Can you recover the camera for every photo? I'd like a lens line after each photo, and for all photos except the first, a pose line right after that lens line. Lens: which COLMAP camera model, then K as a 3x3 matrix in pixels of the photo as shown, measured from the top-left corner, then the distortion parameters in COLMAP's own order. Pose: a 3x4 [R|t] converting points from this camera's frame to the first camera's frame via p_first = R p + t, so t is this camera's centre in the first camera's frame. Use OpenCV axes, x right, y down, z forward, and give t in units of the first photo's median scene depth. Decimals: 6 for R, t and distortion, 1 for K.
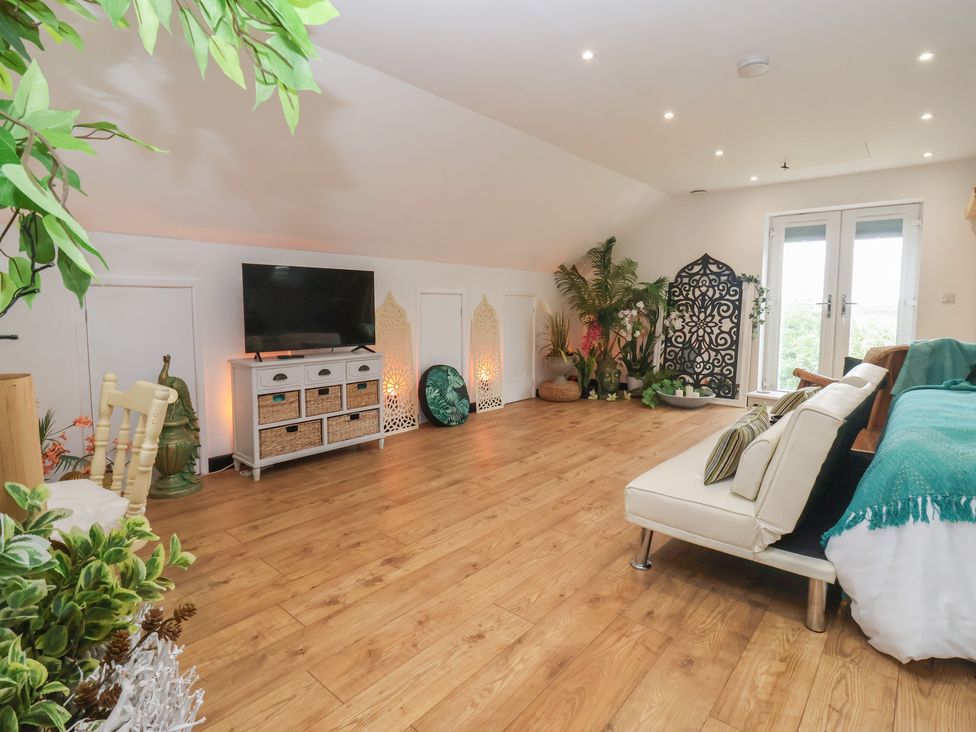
lens RADIAL K [[510.4, 0, 485.6], [0, 510.4, 347.7], [0, 0, 1]] dist [-0.005872, -0.000416]
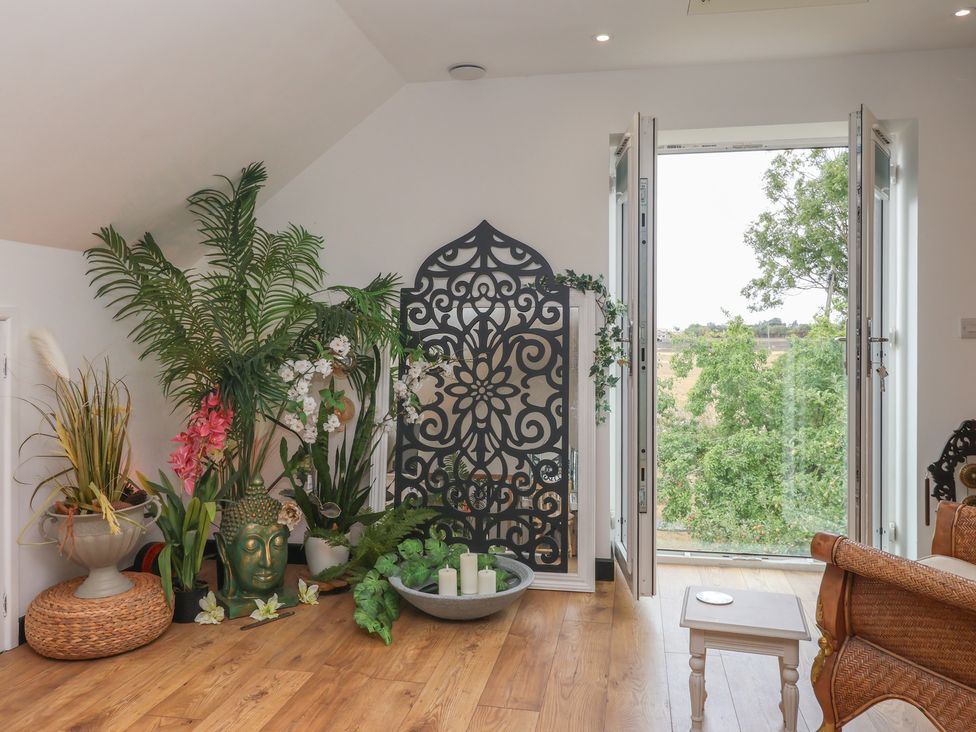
lens RADIAL K [[779.2, 0, 481.6], [0, 779.2, 337.0], [0, 0, 1]] dist [0.009915, 0.017303]
pose [[0.865108, -0.003061, 0.501577, 0.108228], [0.044382, 0.996526, -0.070467, -0.044281], [-0.499619, 0.083222, 0.862239, 0.453068]]
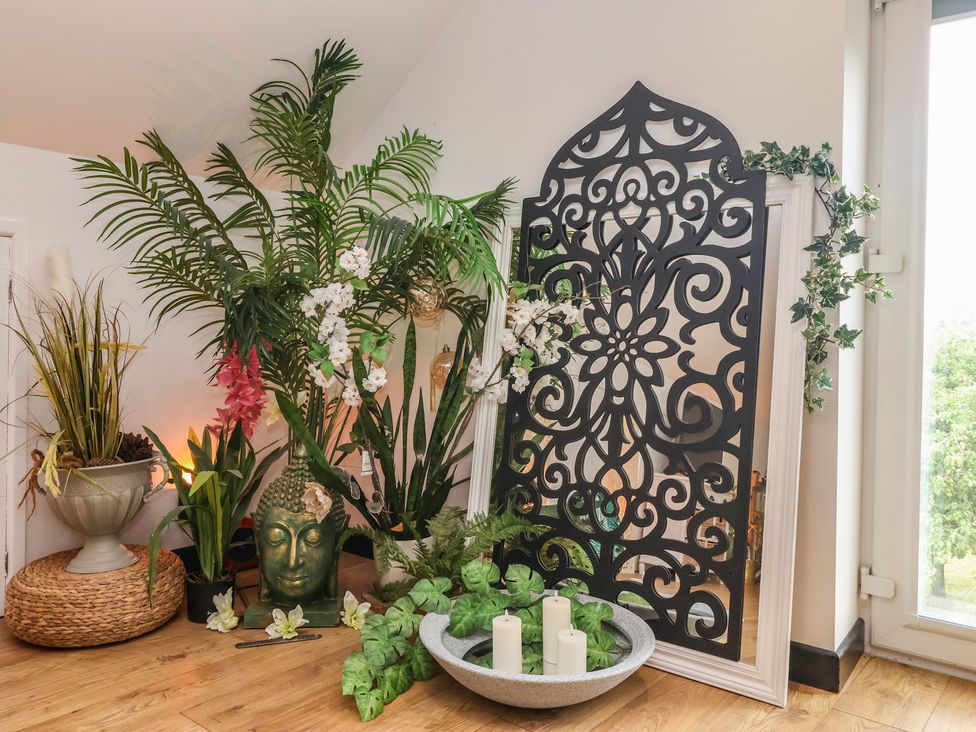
lens RADIAL K [[779.2, 0, 480.8], [0, 779.2, 342.9], [0, 0, 1]] dist [0.009915, 0.017303]
pose [[0.999613, 0.014974, 0.023440, 0.338521], [-0.013232, 0.997260, -0.072785, -0.017383], [-0.024466, 0.072446, 0.997072, 0.597010]]
